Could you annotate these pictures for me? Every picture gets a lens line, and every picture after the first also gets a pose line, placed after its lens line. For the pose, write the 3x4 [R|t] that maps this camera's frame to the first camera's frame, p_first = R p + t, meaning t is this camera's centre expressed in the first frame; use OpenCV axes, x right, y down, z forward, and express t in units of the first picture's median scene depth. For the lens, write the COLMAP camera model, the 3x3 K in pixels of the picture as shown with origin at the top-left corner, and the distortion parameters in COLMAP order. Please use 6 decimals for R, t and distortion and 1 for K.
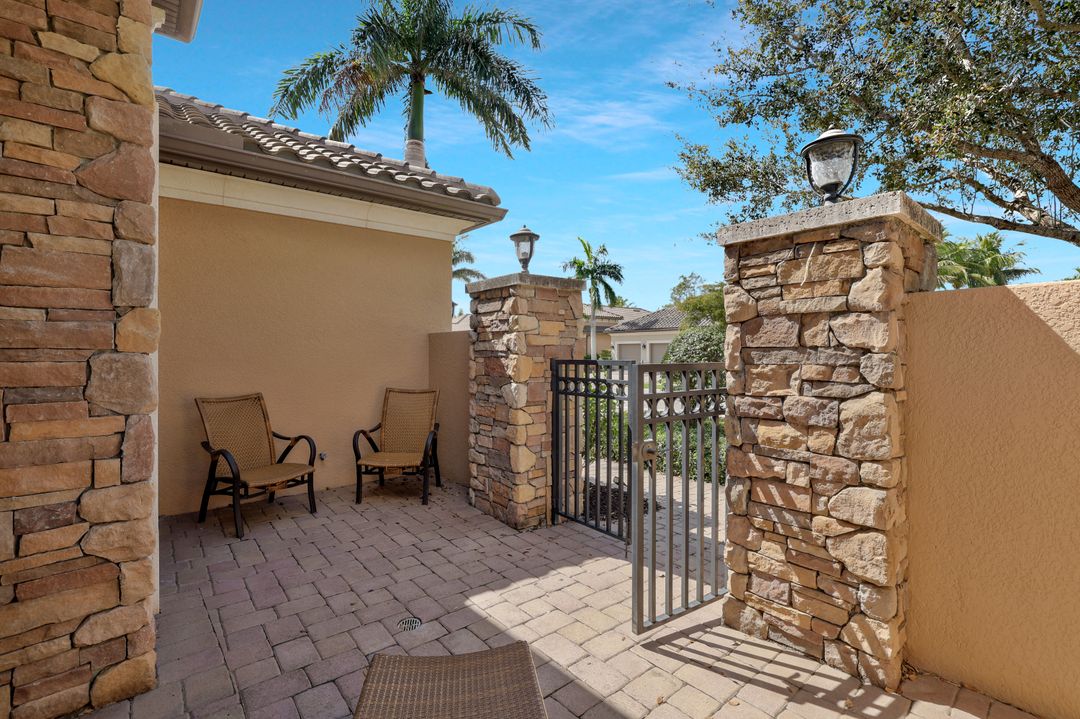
lens RADIAL K [[482.7, 0, 538.2], [0, 482.7, 356.2], [0, 0, 1]] dist [-0.024257, 0.007022]
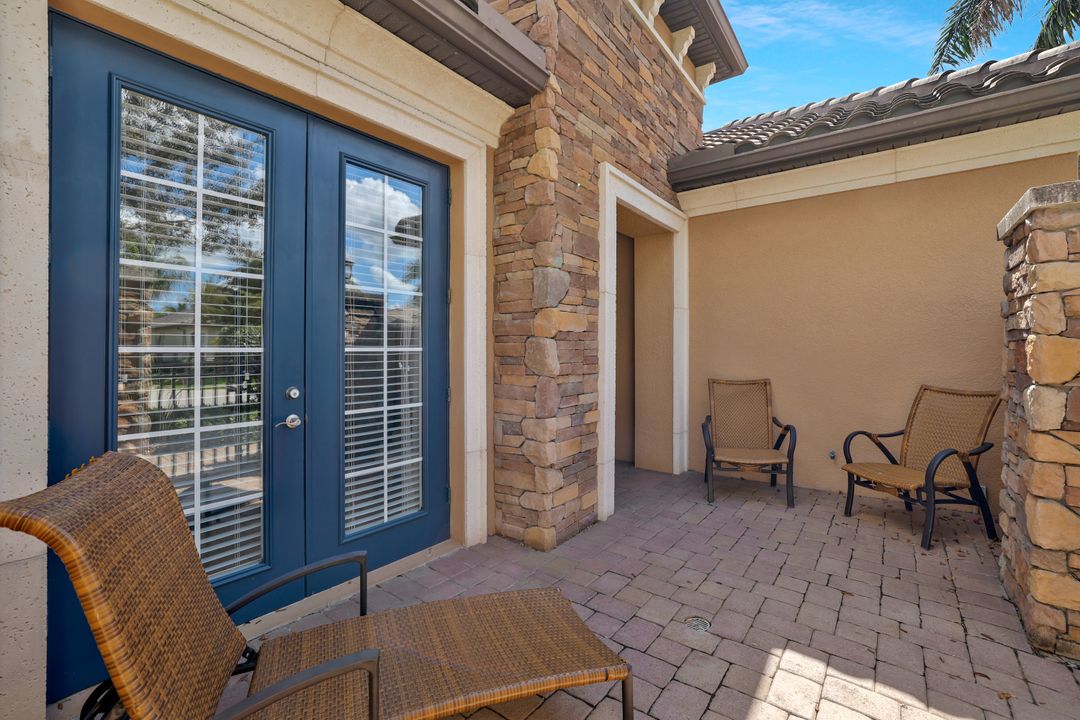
lens RADIAL K [[482.7, 0, 536.1], [0, 482.7, 355.8], [0, 0, 1]] dist [-0.024257, 0.007022]
pose [[0.222194, 0.014610, -0.974893, 0.467356], [-0.004837, 0.999892, 0.013882, 0.021380], [0.974990, 0.001631, 0.222241, 0.401932]]
